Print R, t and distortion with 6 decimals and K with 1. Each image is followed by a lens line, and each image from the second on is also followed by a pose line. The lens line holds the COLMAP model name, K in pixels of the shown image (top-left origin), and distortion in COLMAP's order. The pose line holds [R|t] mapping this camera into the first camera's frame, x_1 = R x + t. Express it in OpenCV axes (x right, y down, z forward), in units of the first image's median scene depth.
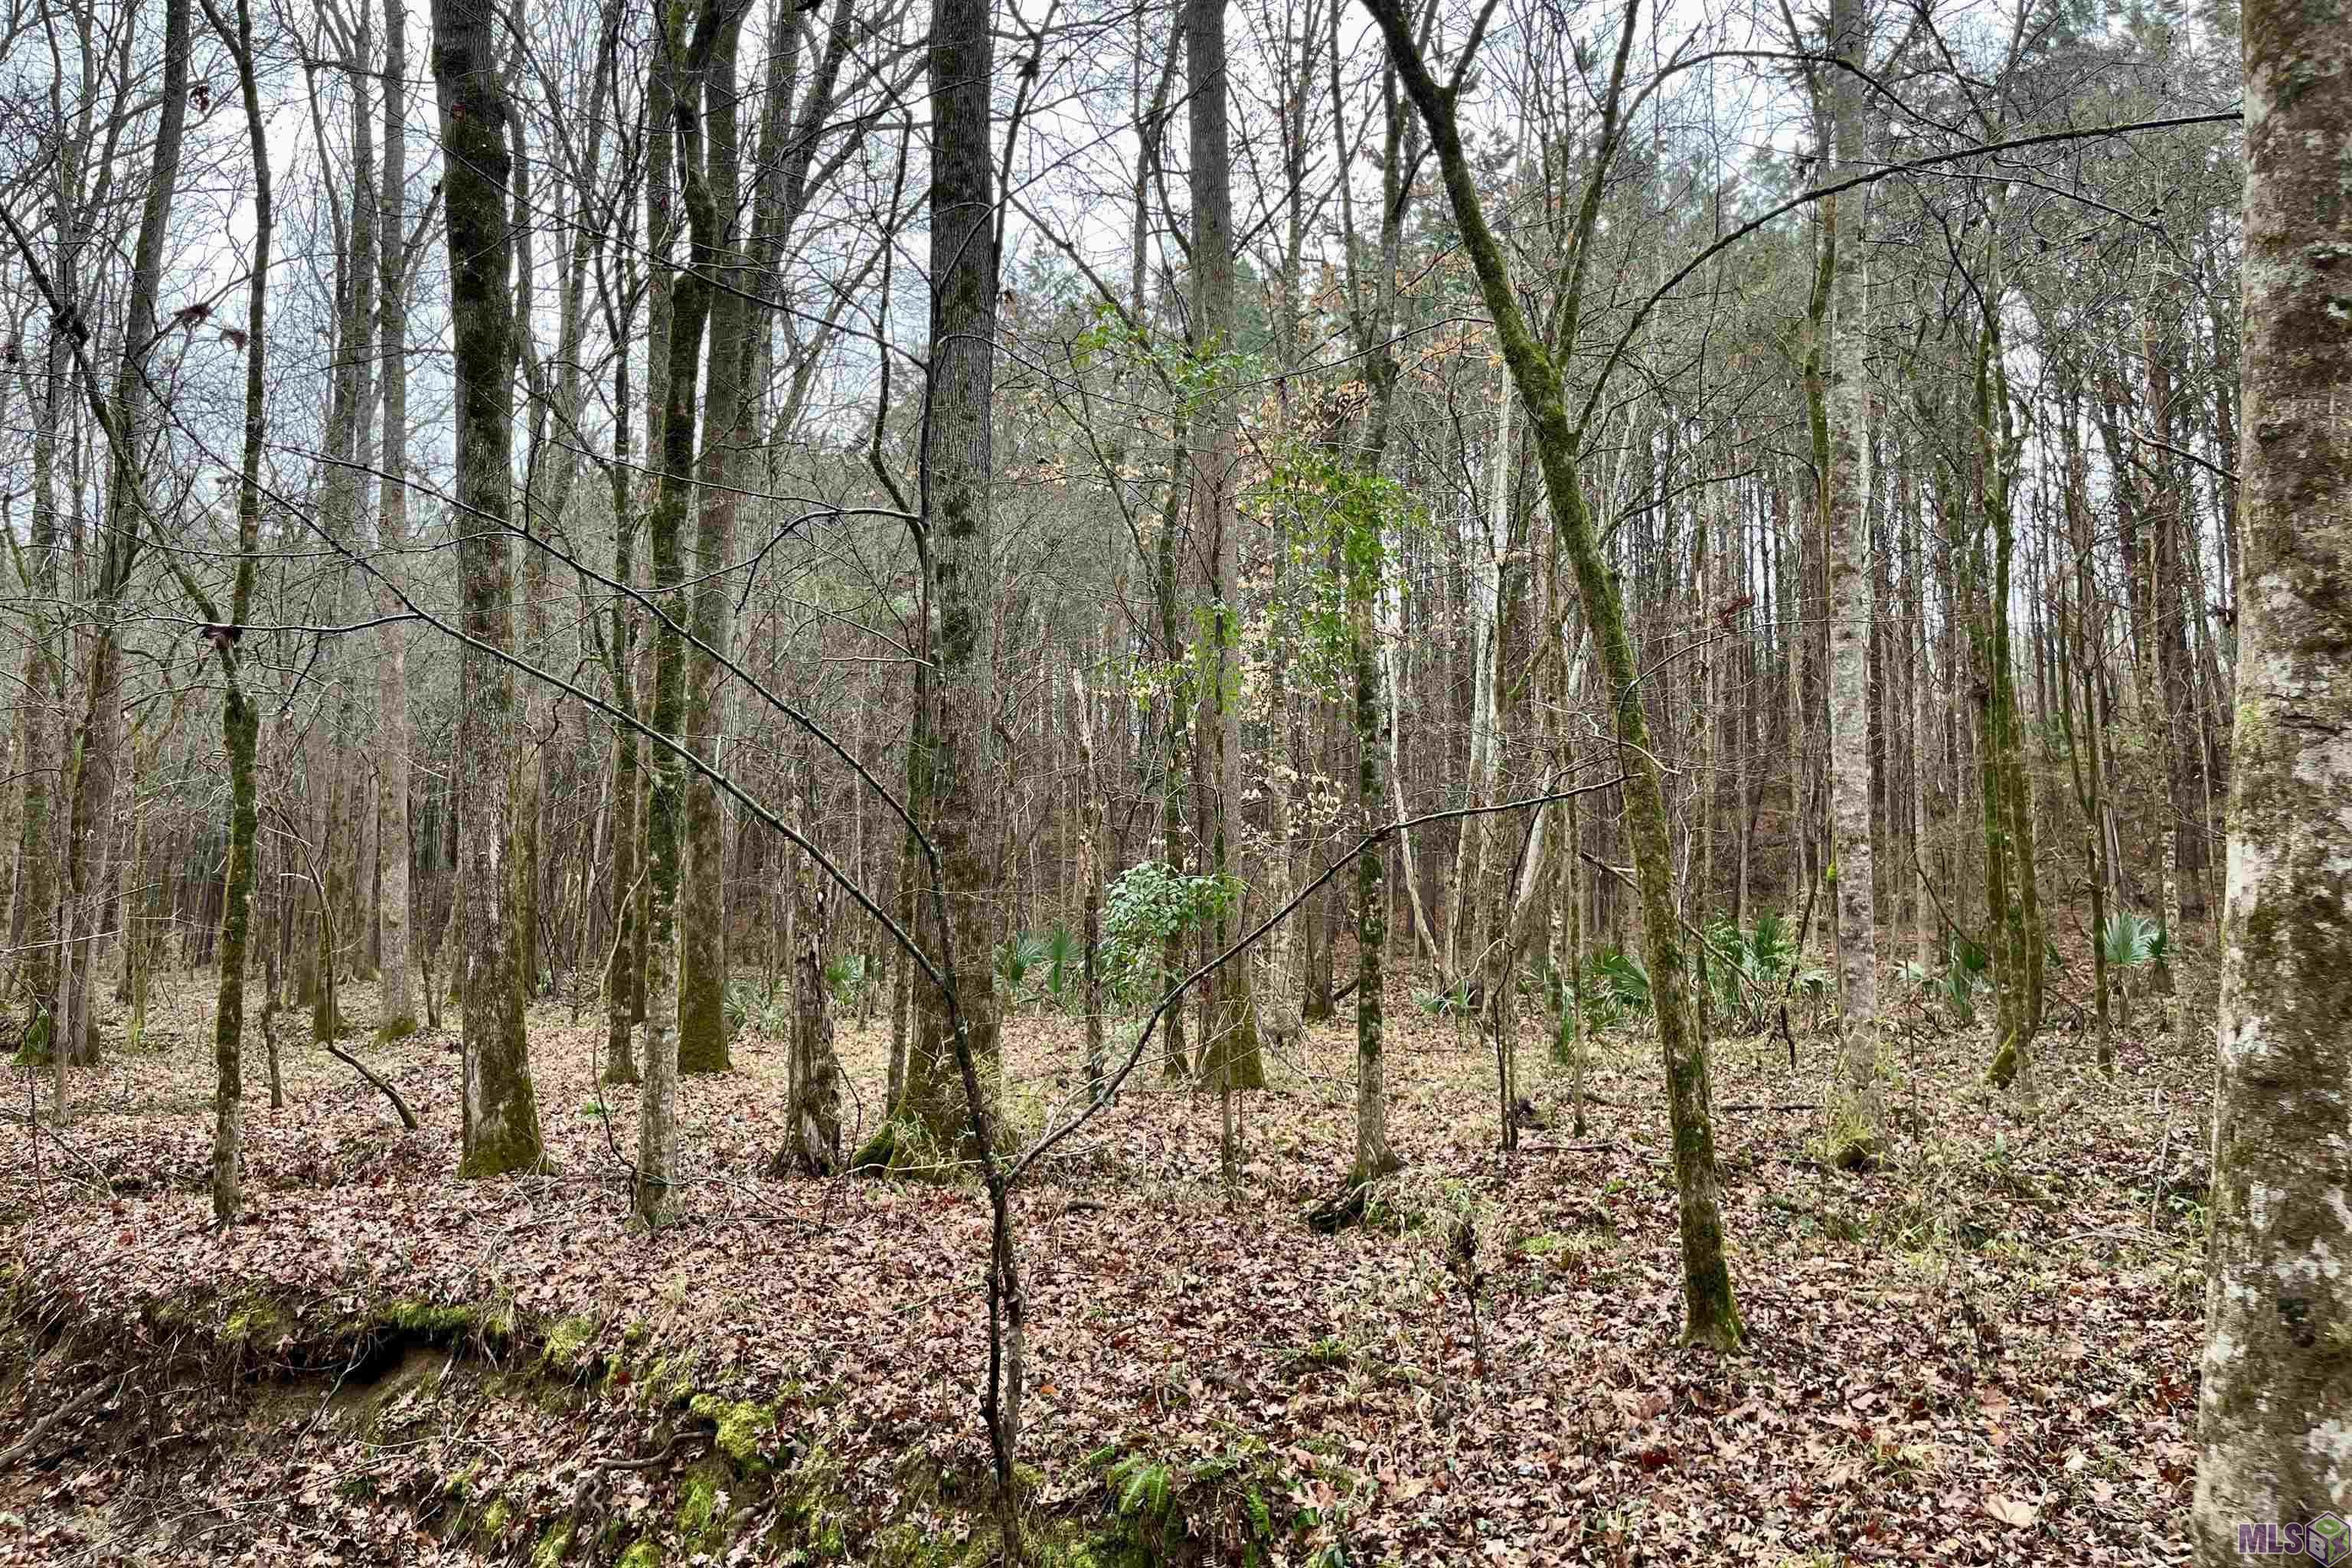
lens RADIAL K [[1761.7, 0, 1178.1], [0, 1761.7, 789.0], [0, 0, 1]] dist [0.006858, -0.008926]
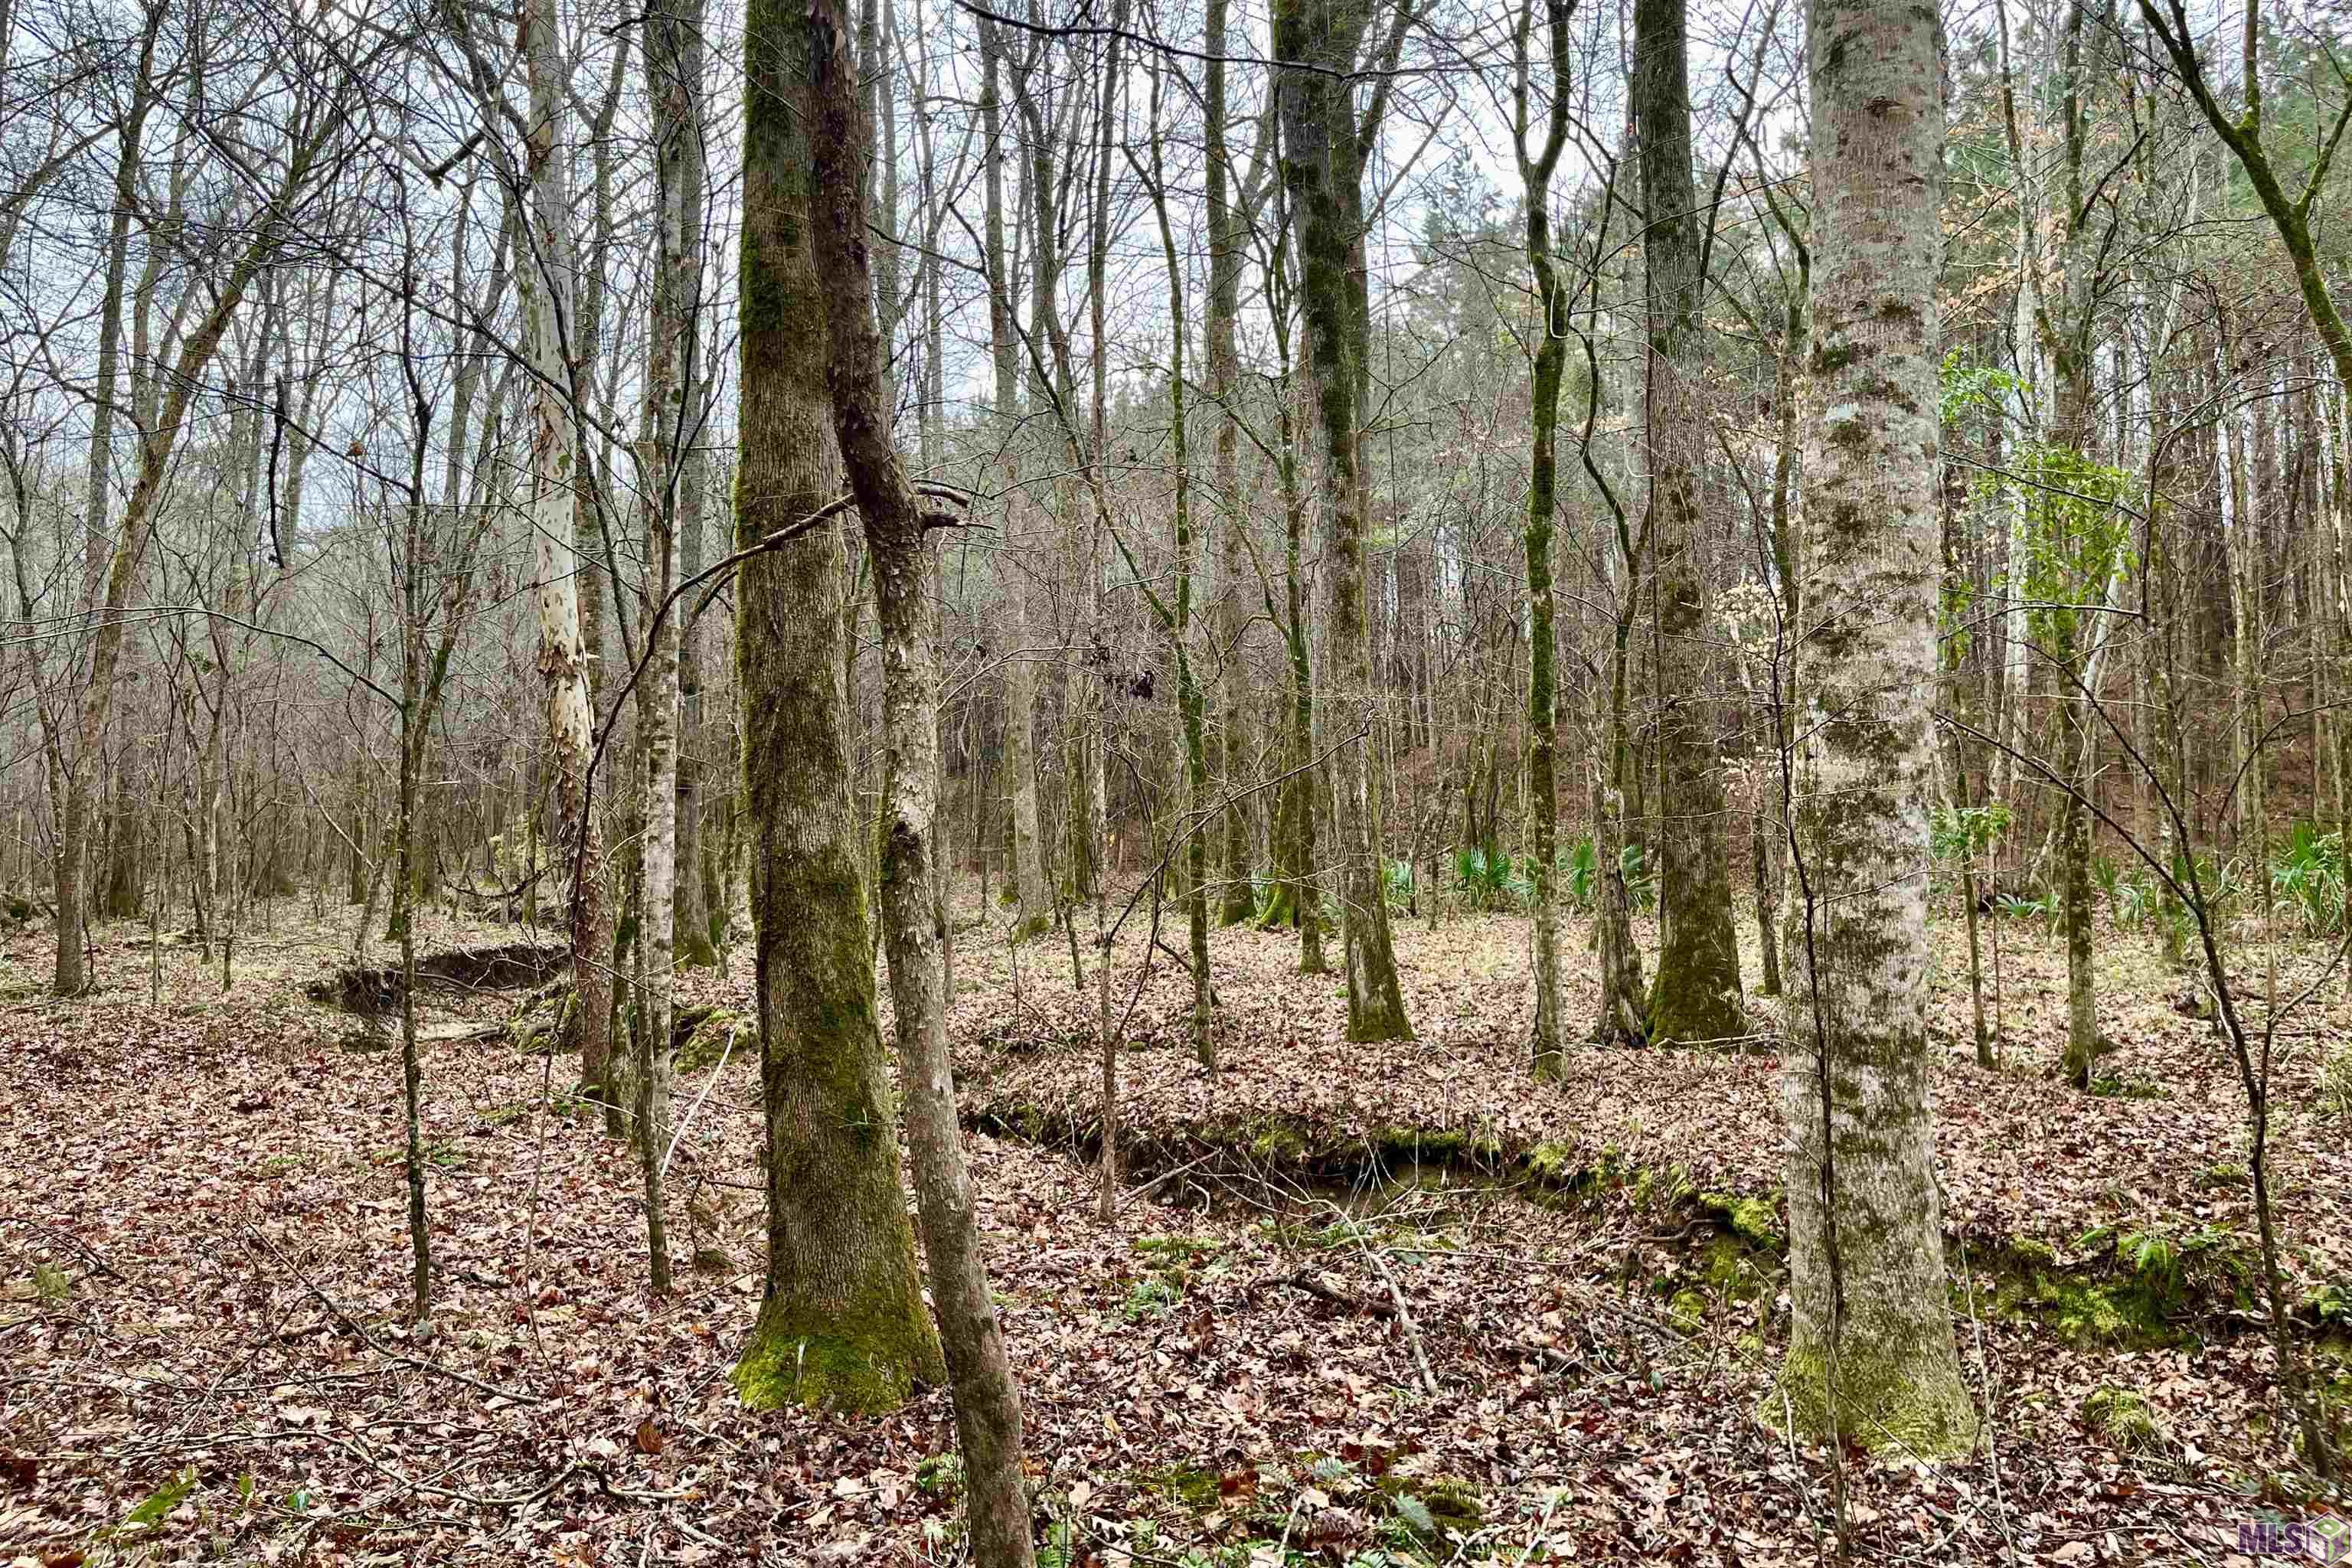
lens RADIAL K [[1761.7, 0, 1173.8], [0, 1761.7, 779.1], [0, 0, 1]] dist [0.006858, -0.008926]
pose [[0.984255, -0.009308, -0.176506, -0.367050], [0.017942, 0.998716, 0.047380, -0.045697], [0.175839, -0.049801, 0.983158, -0.352532]]
